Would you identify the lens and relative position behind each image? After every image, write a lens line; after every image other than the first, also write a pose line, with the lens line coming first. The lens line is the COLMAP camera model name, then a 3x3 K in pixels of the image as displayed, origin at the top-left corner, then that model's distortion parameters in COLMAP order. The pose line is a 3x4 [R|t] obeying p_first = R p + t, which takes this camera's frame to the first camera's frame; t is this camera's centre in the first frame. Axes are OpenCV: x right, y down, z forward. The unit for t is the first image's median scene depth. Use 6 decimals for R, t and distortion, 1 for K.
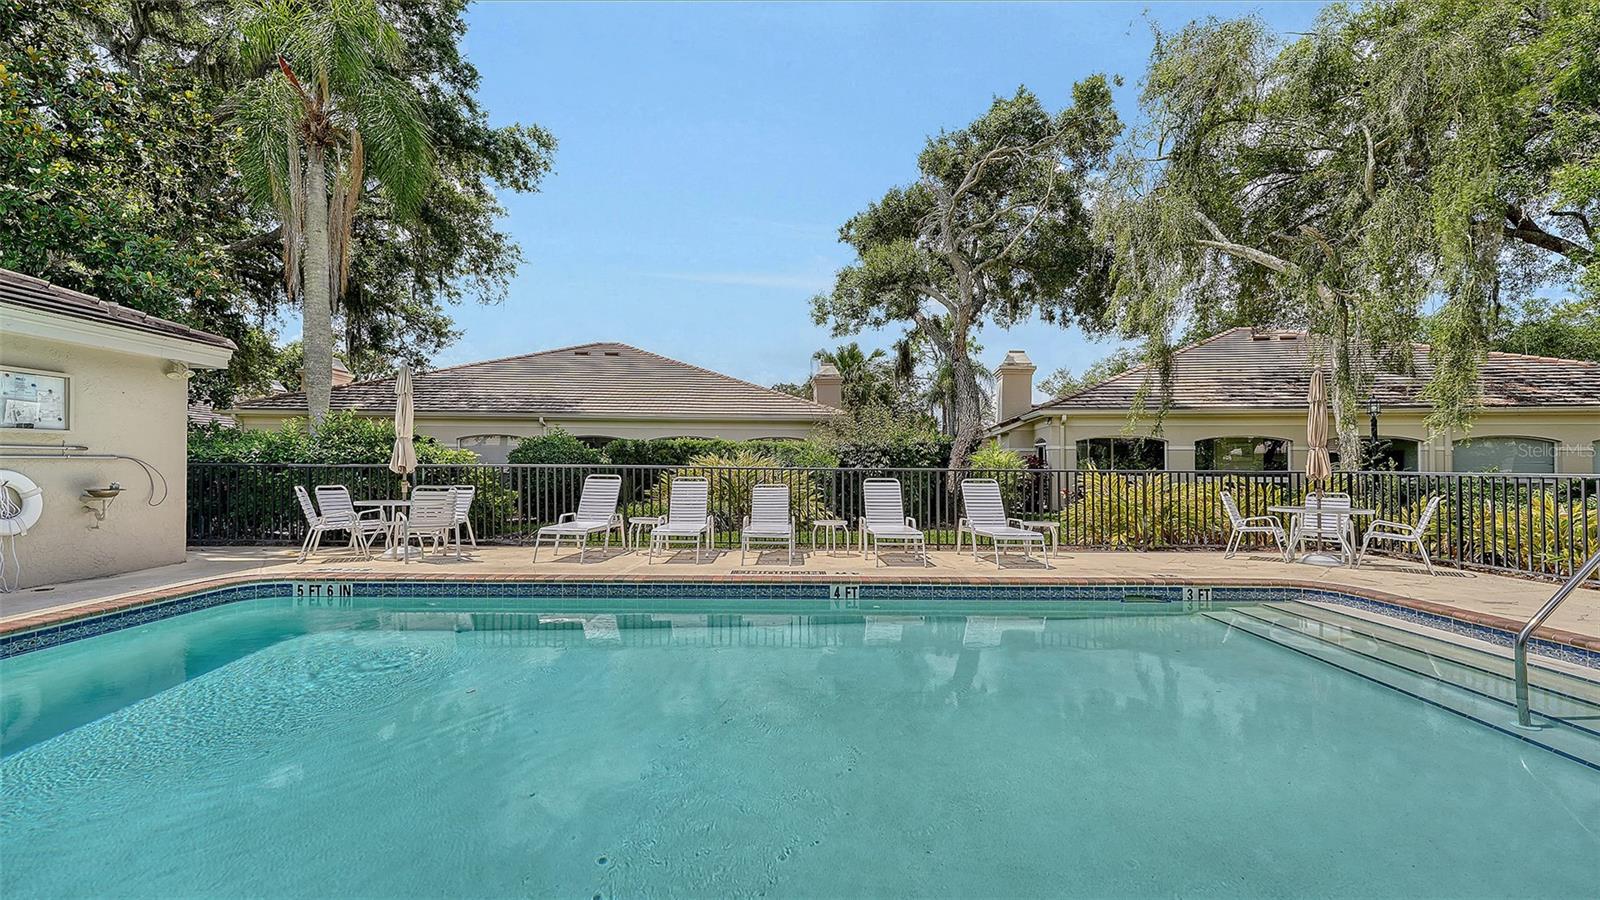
lens RADIAL K [[645.2, 0, 799.5], [0, 645.2, 462.9], [0, 0, 1]] dist [0.001870, -0.000348]
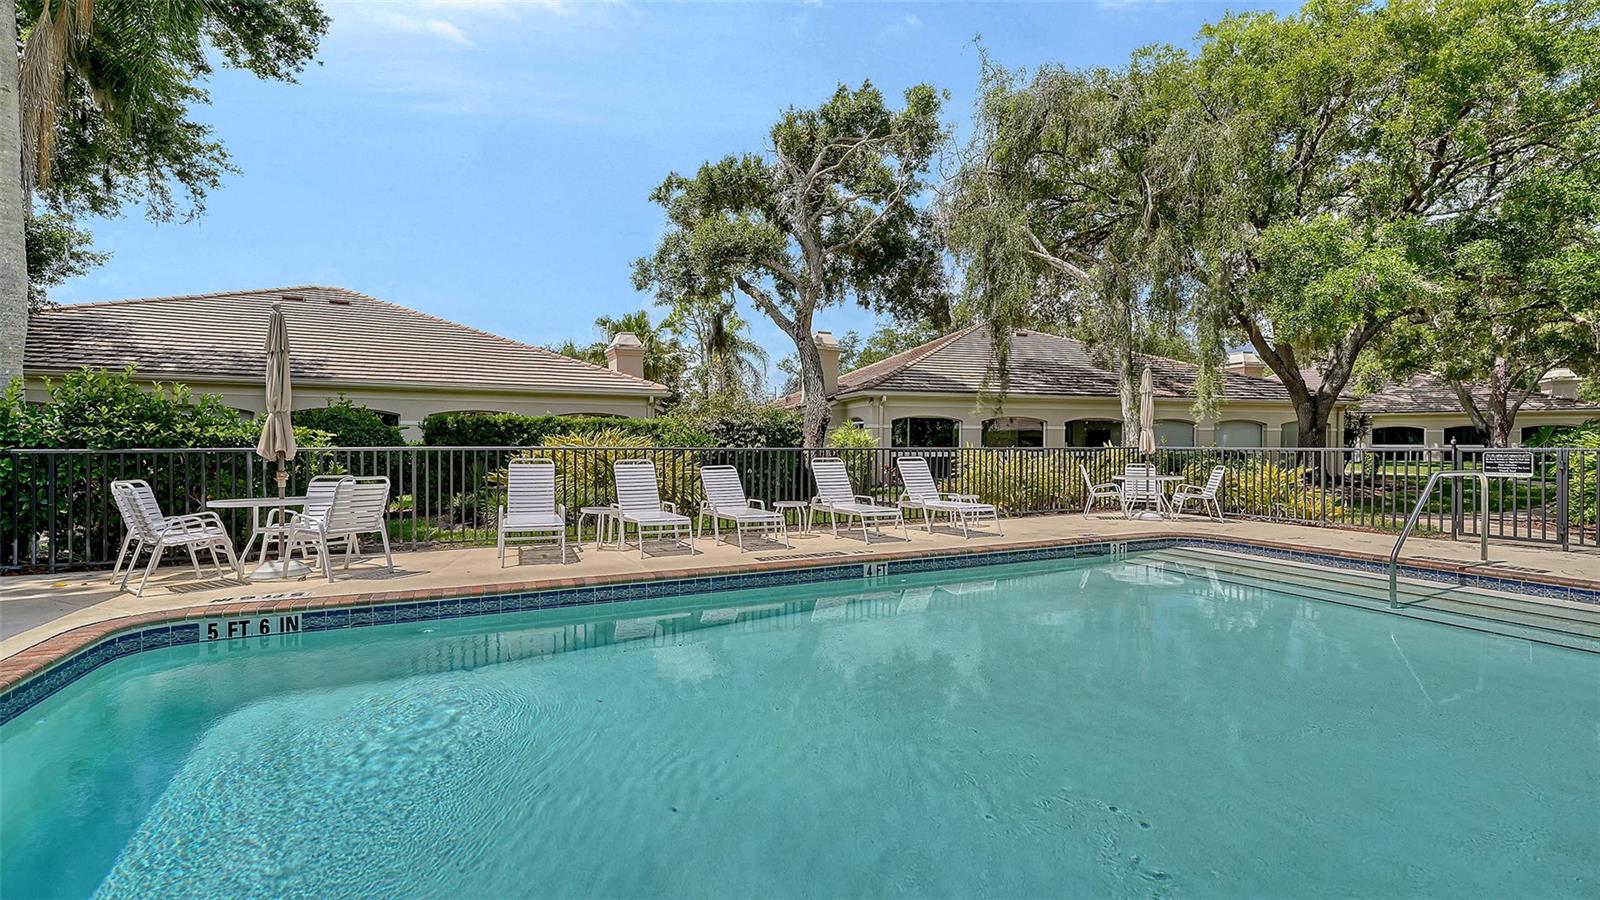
lens RADIAL K [[700.4, 0, 802.1], [0, 700.4, 438.2], [0, 0, 1]] dist [-0.000385, -0.000737]
pose [[0.905265, -0.003586, 0.424831, -0.231135], [0.006197, 0.999969, -0.004766, -0.000856], [-0.424801, 0.006947, 0.905260, 0.023548]]
